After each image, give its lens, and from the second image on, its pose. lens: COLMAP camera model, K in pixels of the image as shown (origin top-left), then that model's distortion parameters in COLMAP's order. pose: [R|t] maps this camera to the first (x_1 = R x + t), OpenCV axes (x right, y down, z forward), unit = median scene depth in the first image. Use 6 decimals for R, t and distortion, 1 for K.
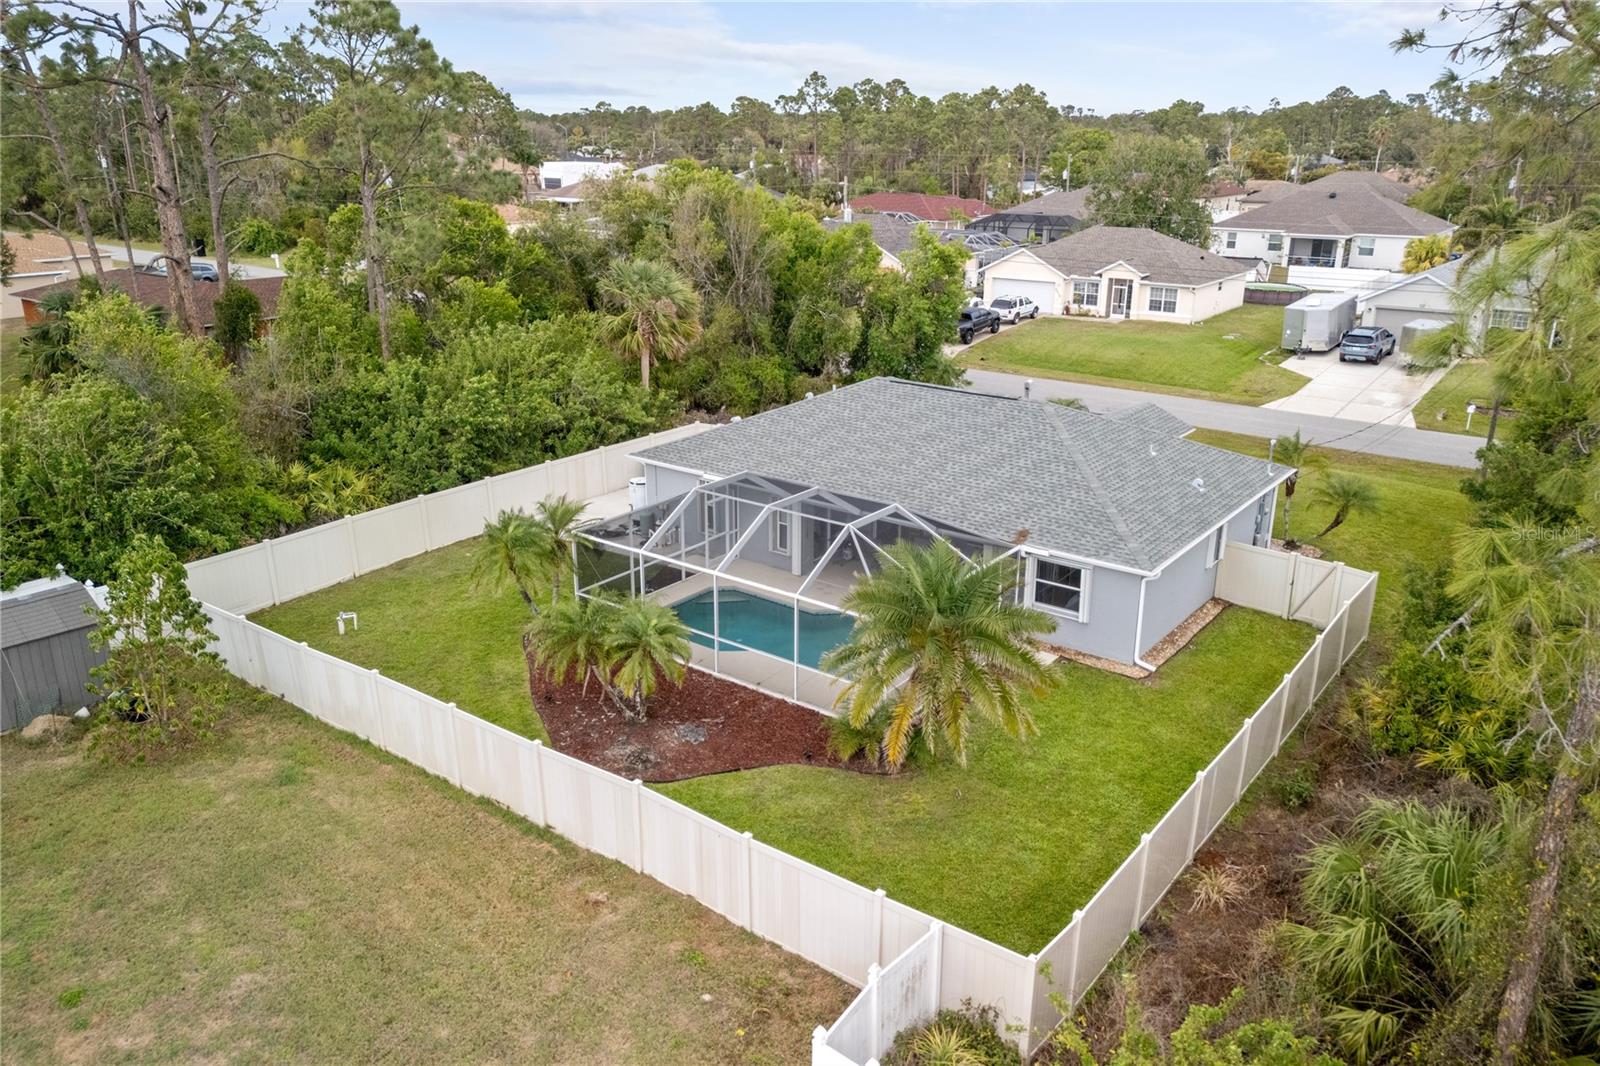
lens RADIAL K [[1185.9, 0, 806.4], [0, 1185.9, 548.0], [0, 0, 1]] dist [0.077106, -0.085651]
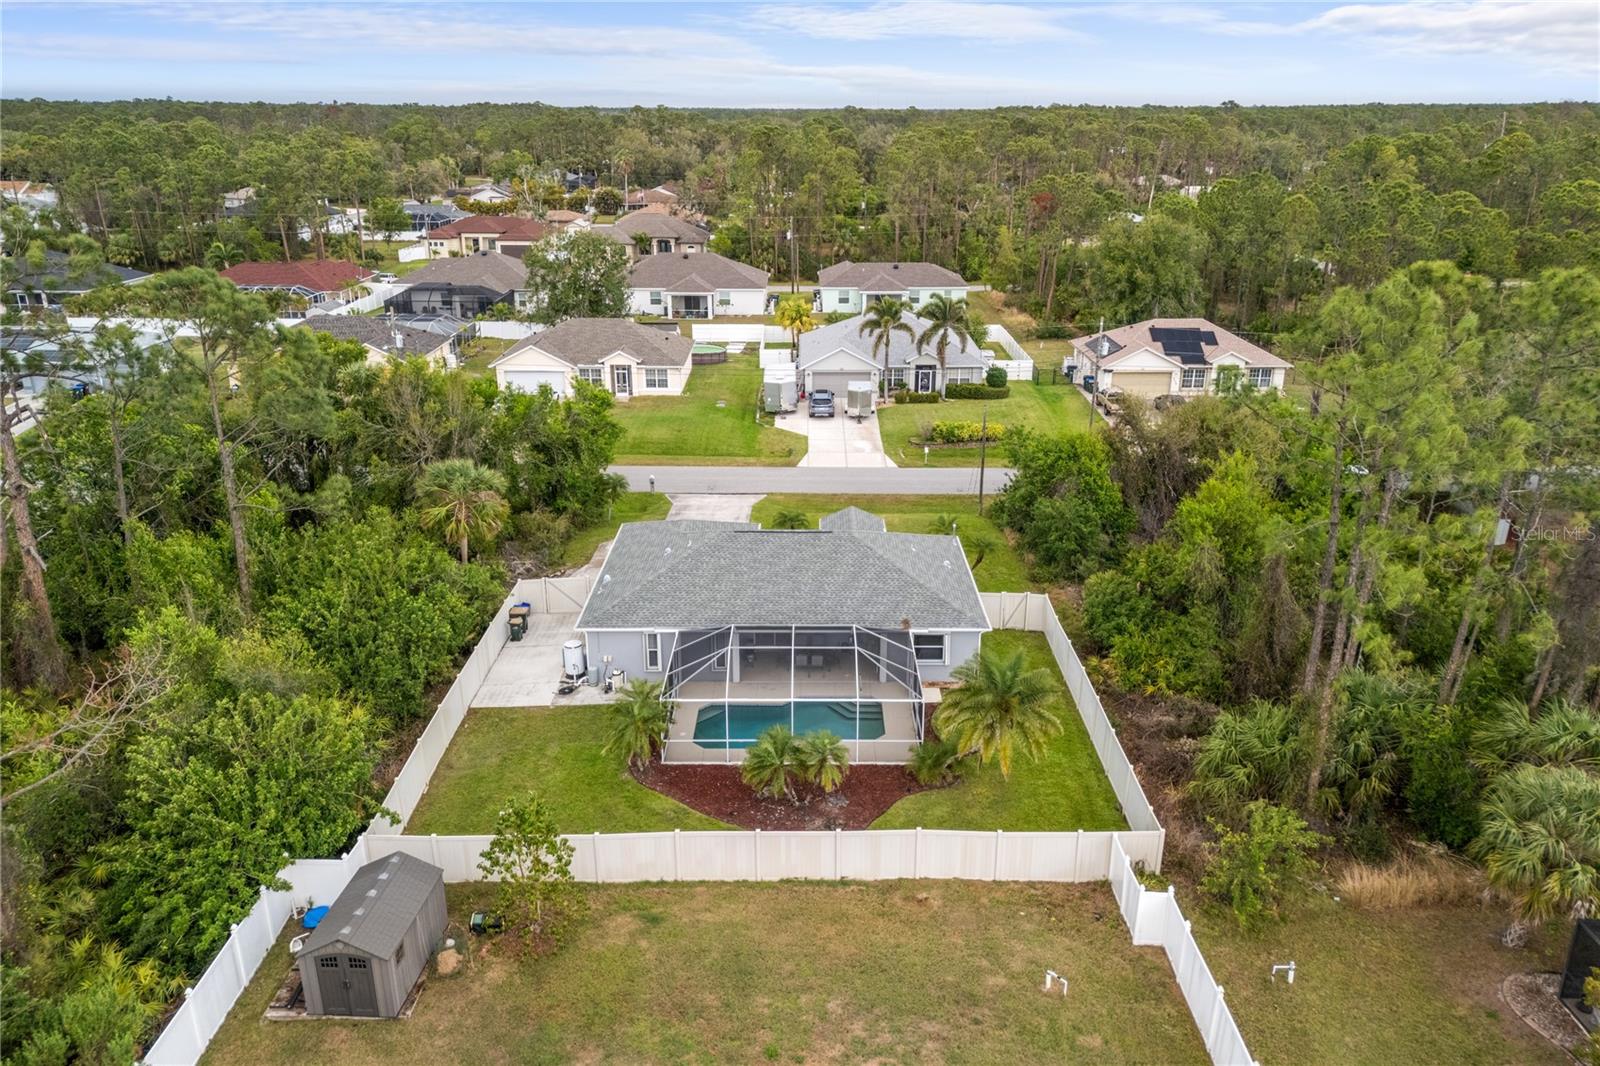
lens RADIAL K [[1185.9, 0, 806.4], [0, 1185.9, 548.0], [0, 0, 1]] dist [0.077106, -0.085651]
pose [[0.796783, -0.212619, 0.565623, -0.826946], [0.201609, 0.975955, 0.082861, -0.273484], [-0.569641, 0.048012, 0.820490, -0.267126]]
